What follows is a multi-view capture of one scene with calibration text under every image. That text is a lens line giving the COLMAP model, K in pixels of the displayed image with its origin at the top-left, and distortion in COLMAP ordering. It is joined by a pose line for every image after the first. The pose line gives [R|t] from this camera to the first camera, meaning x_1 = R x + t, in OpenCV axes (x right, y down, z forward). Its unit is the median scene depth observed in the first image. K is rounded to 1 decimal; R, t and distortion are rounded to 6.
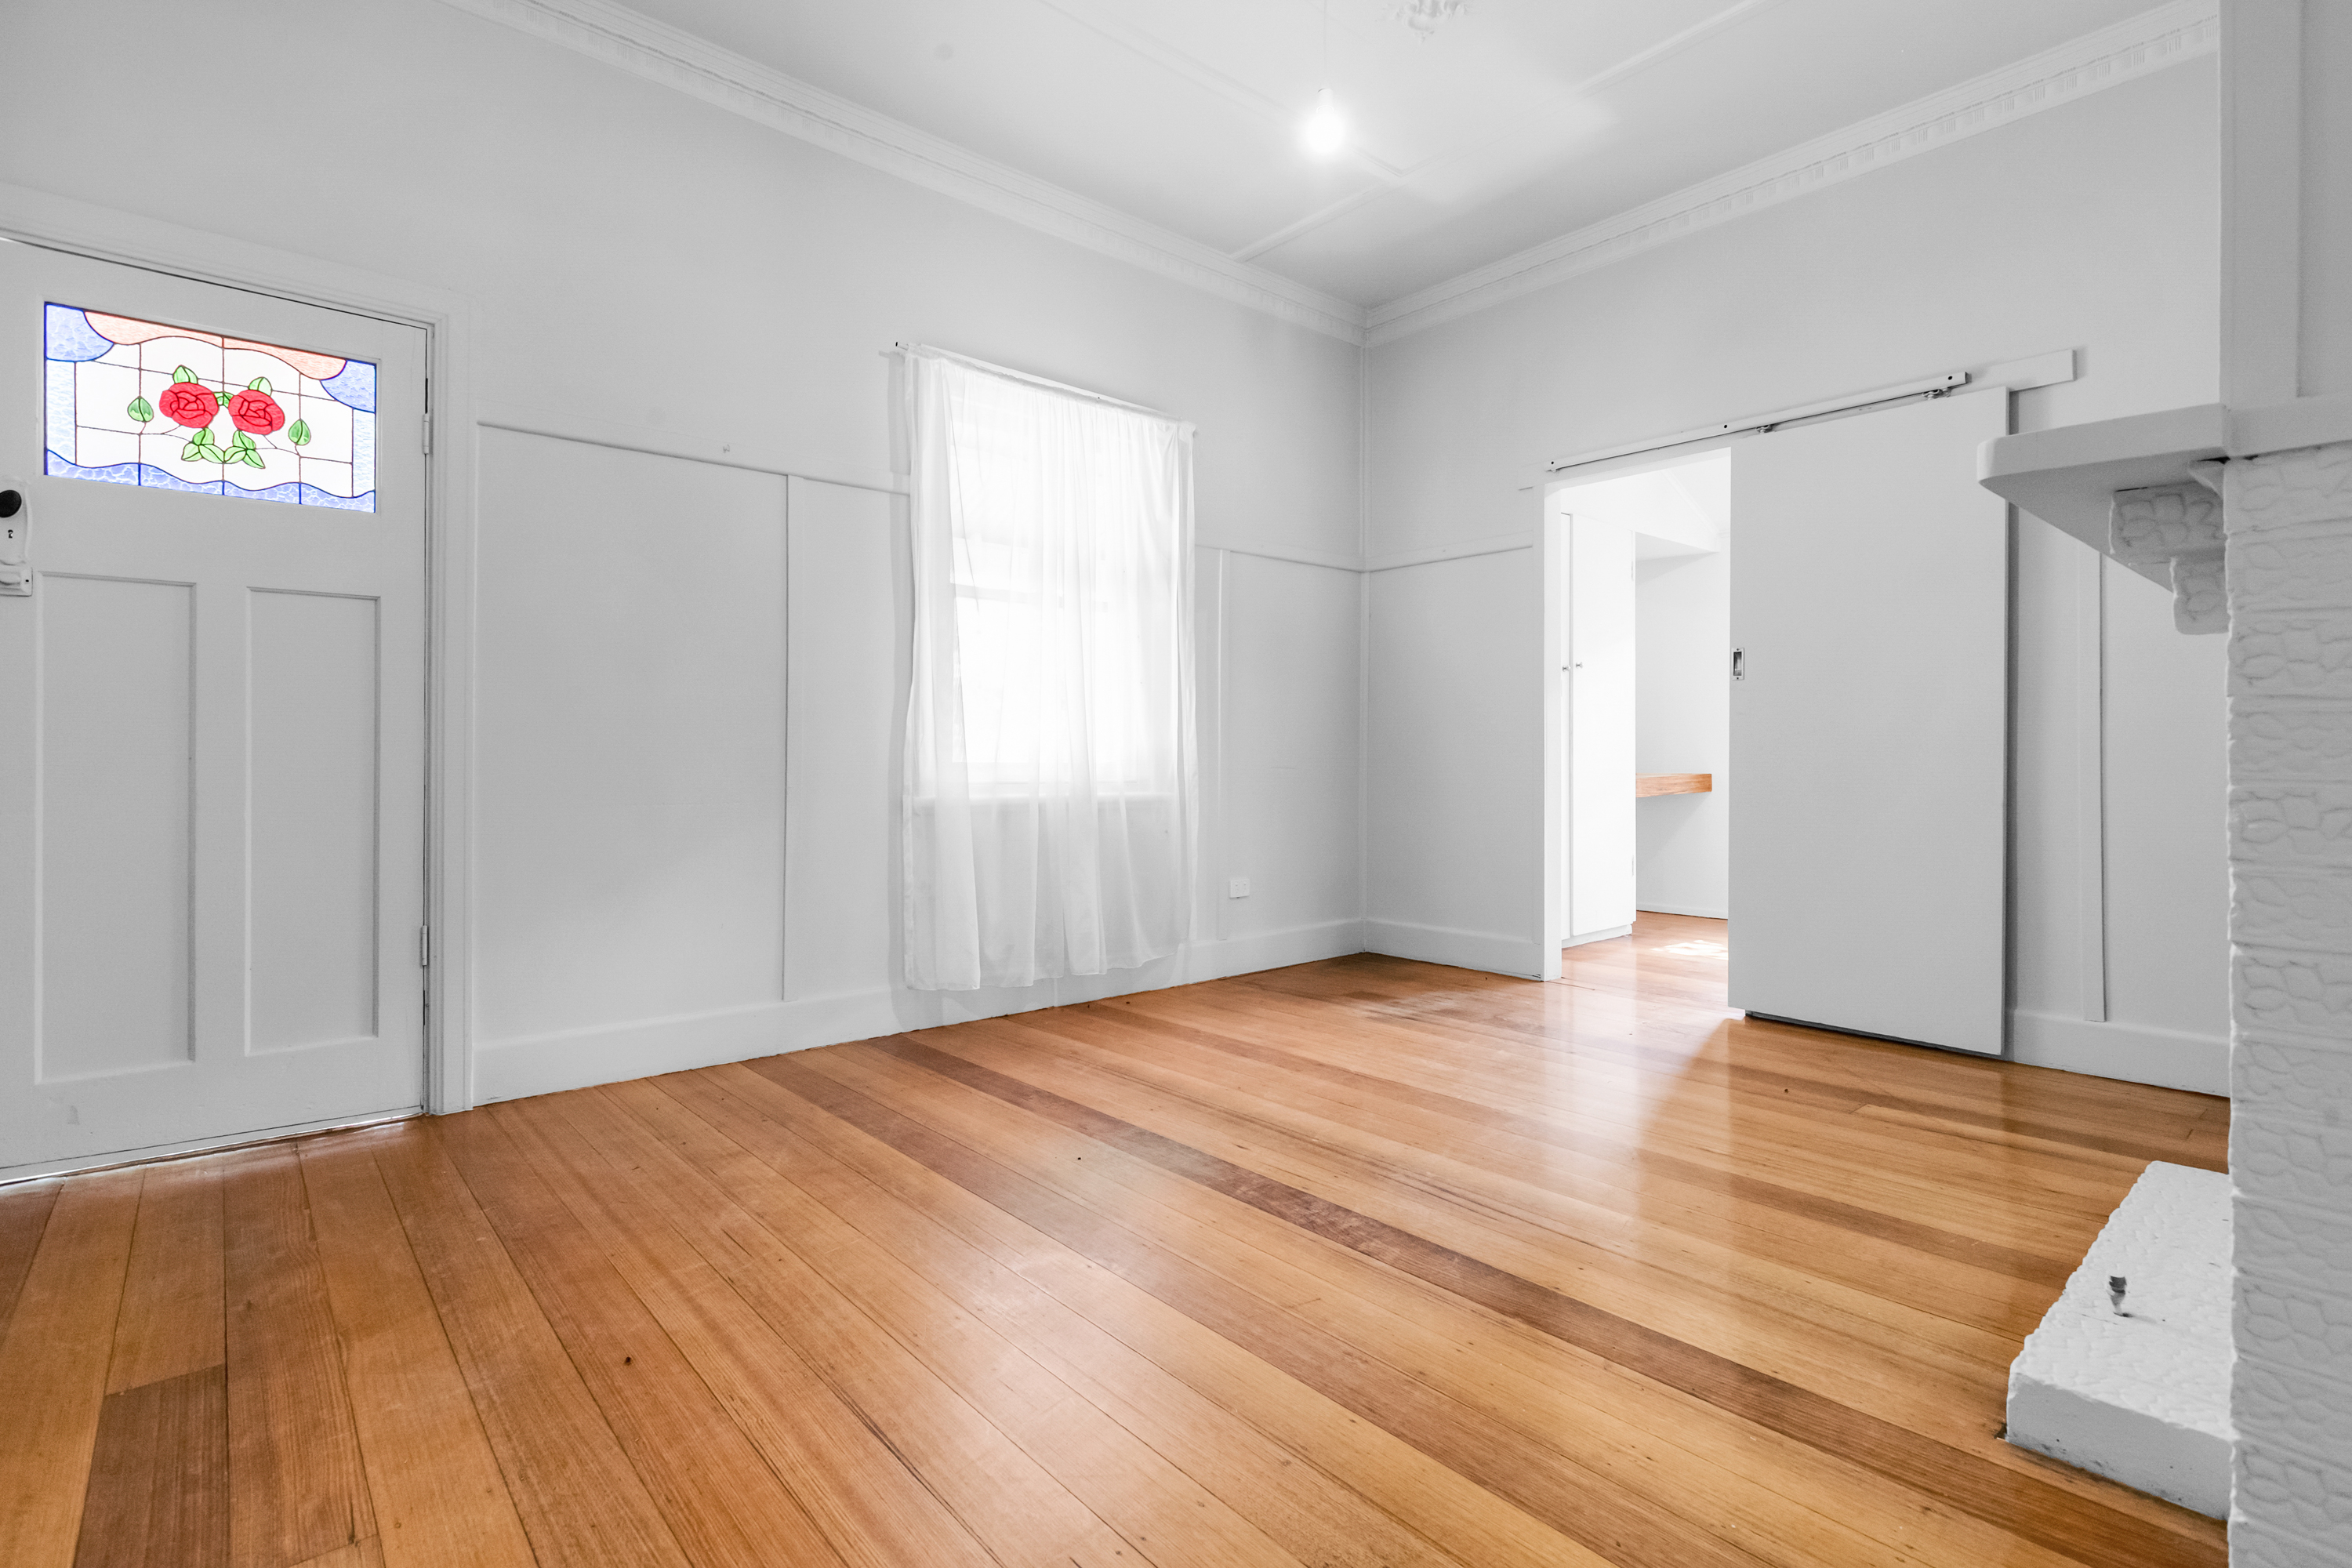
lens RADIAL K [[1114.0, 0, 1177.9], [0, 1114.0, 763.7], [0, 0, 1]] dist [-0.004253, -0.001180]
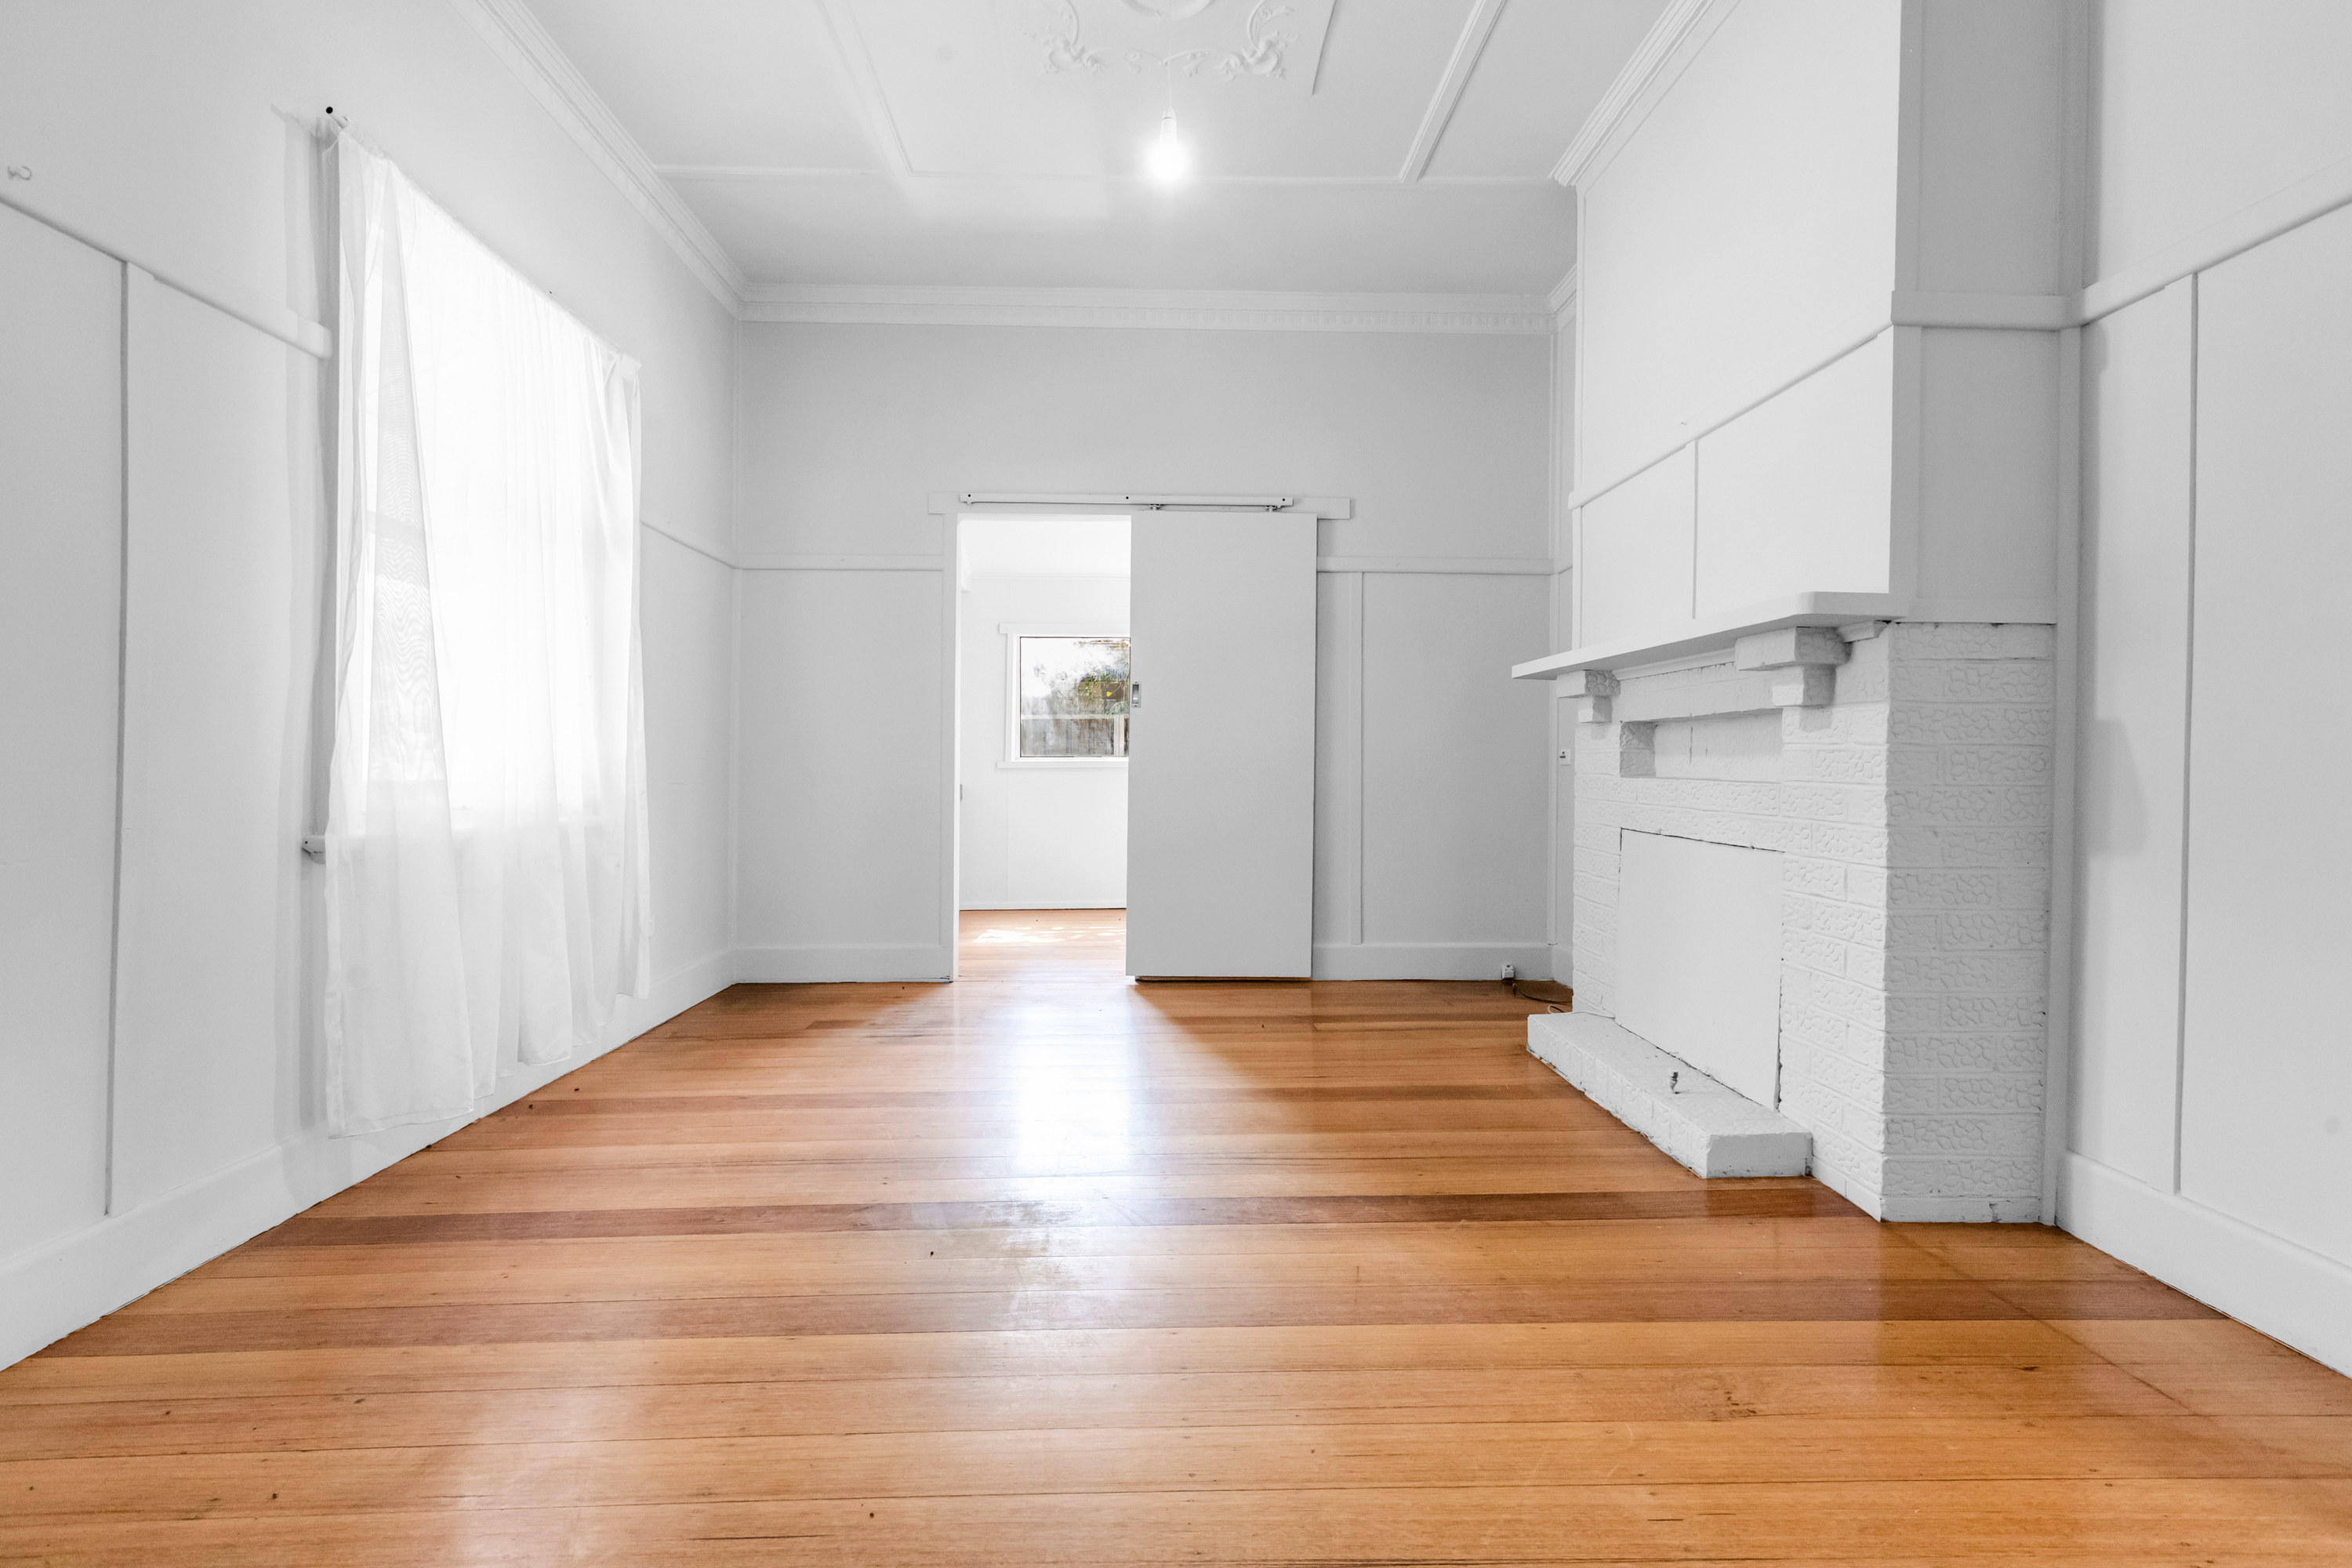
lens RADIAL K [[1060.7, 0, 1184.2], [0, 1060.7, 783.0], [0, 0, 1]] dist [0.001567, -0.001336]
pose [[0.628308, -0.010440, 0.777894, -0.505738], [0.004071, 0.999940, 0.010132, -0.005221], [-0.777954, -0.003199, 0.628314, 0.304427]]
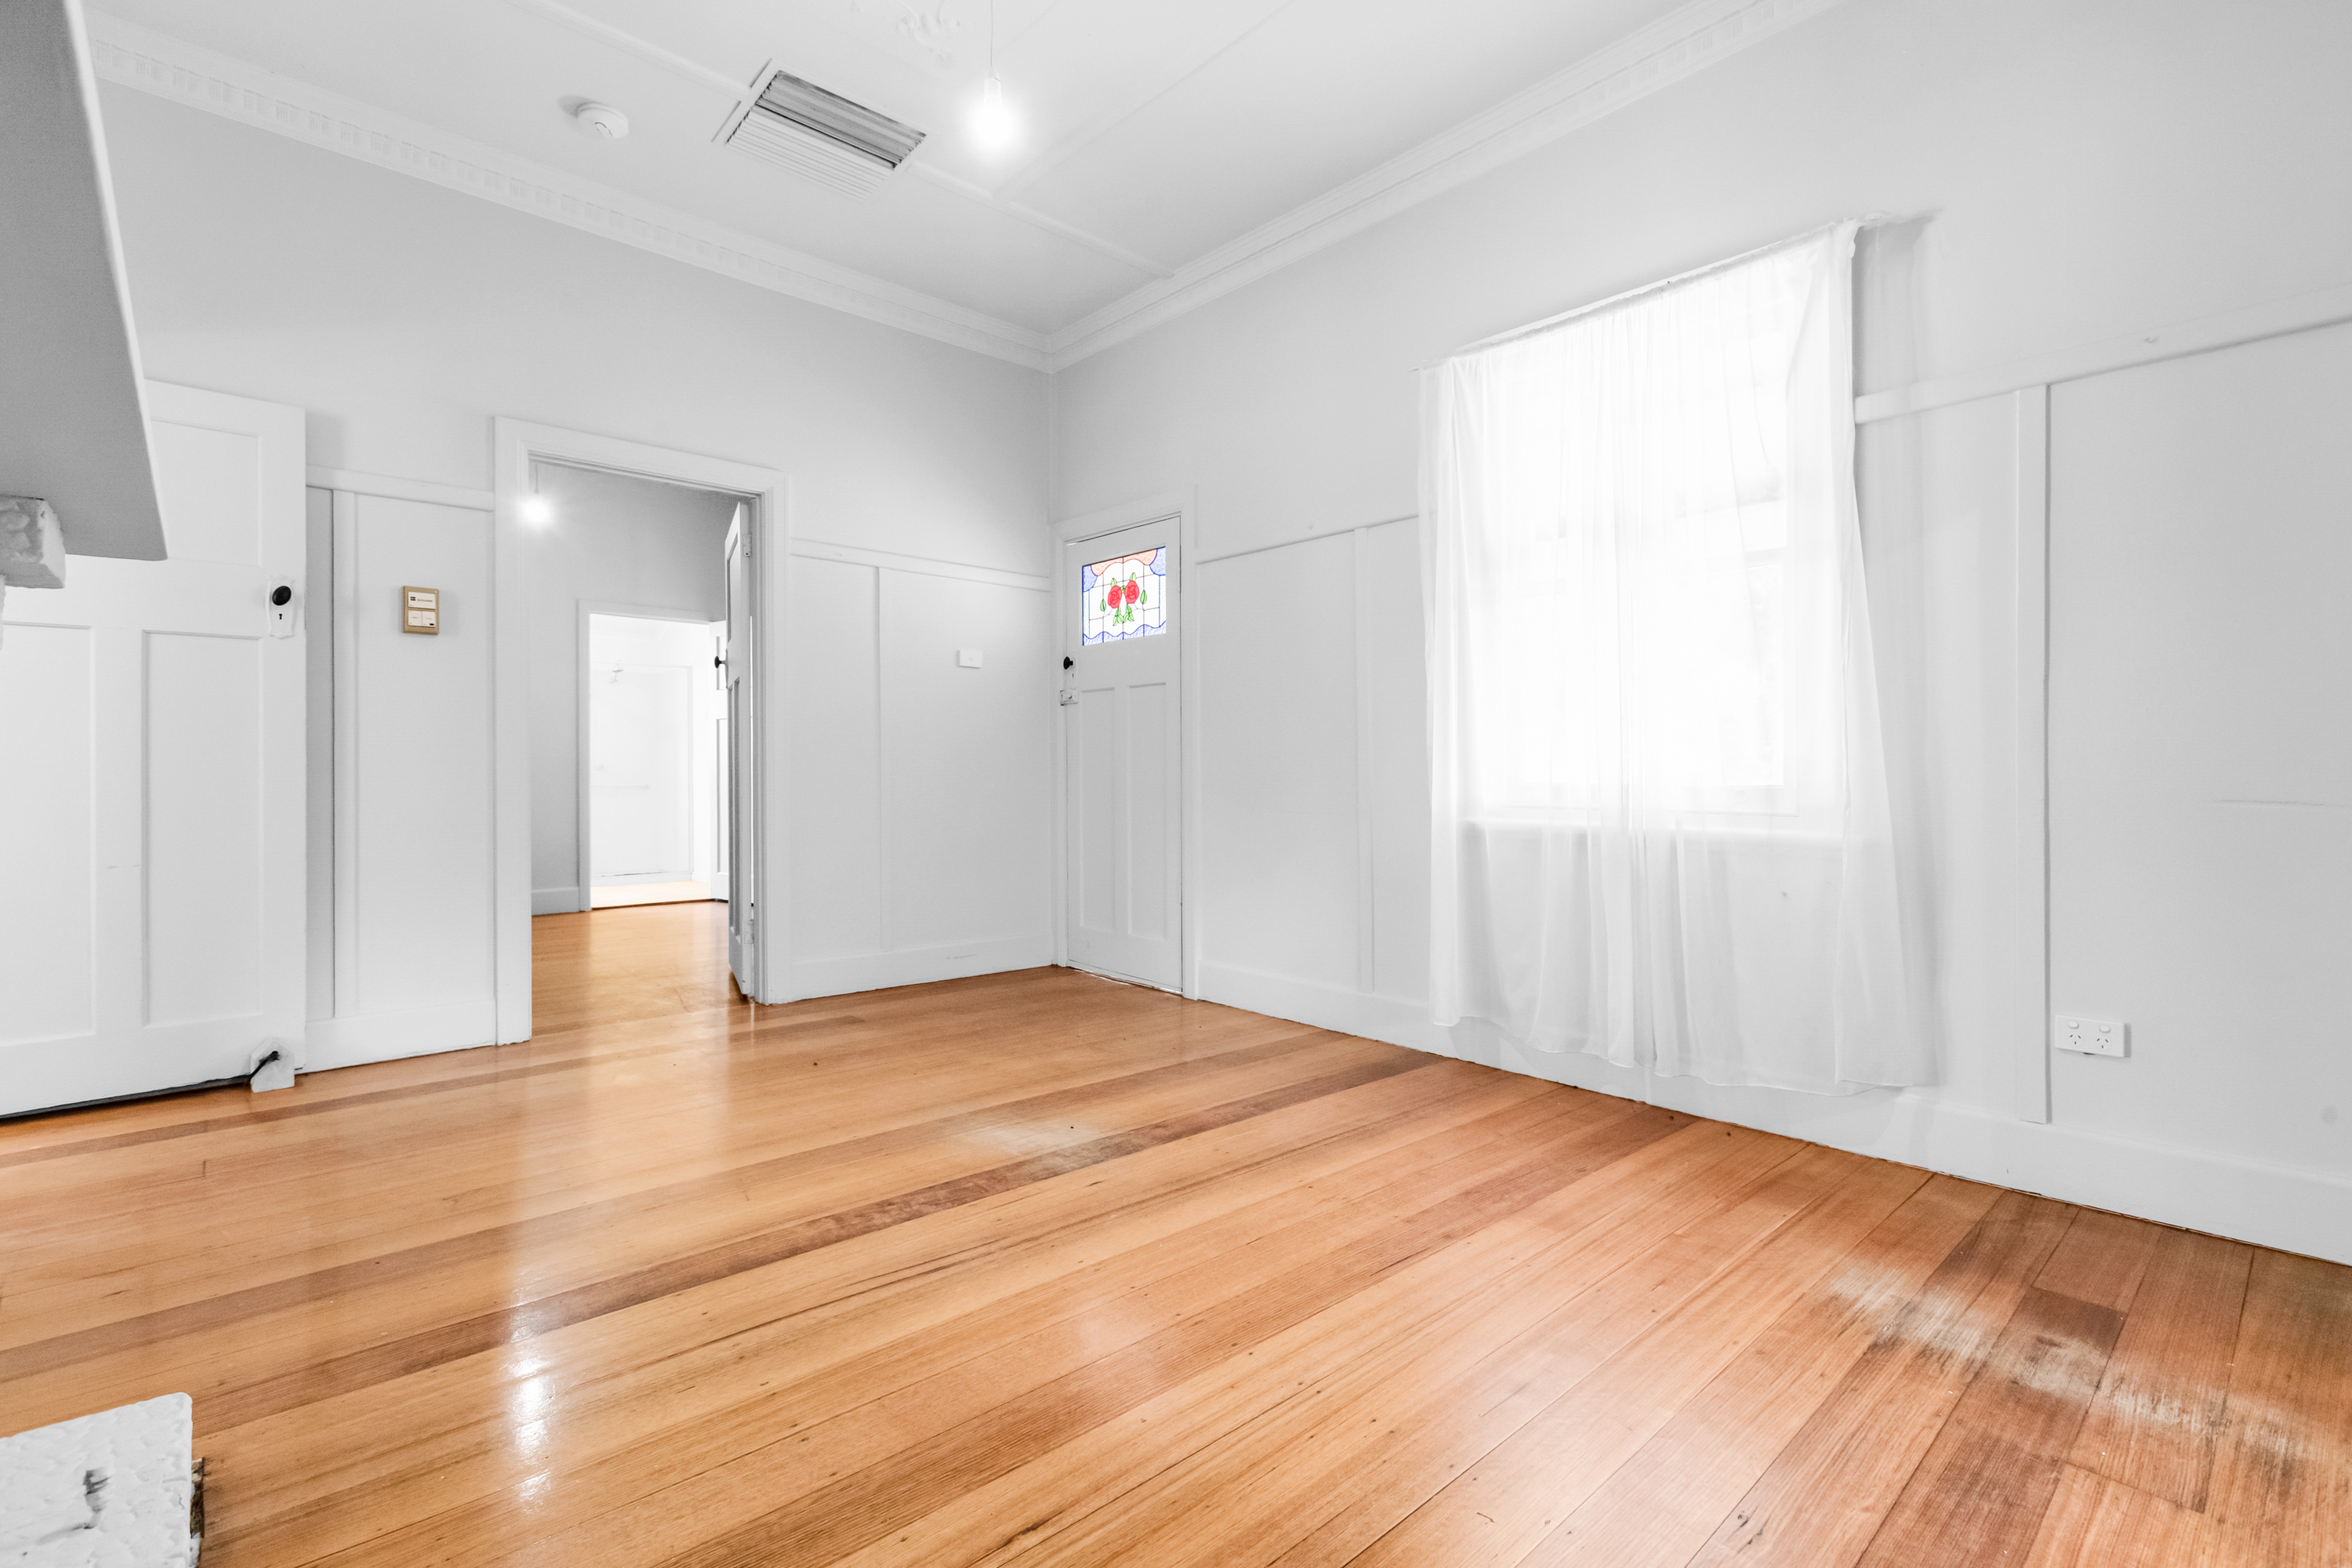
lens RADIAL K [[1060.7, 0, 1175.8], [0, 1060.7, 779.9], [0, 0, 1]] dist [0.001567, -0.001336]
pose [[0.022506, 0.001326, -0.999746, 0.862071], [-0.008437, 0.999964, 0.001136, -0.002520], [0.999711, 0.008409, 0.022517, 0.931932]]
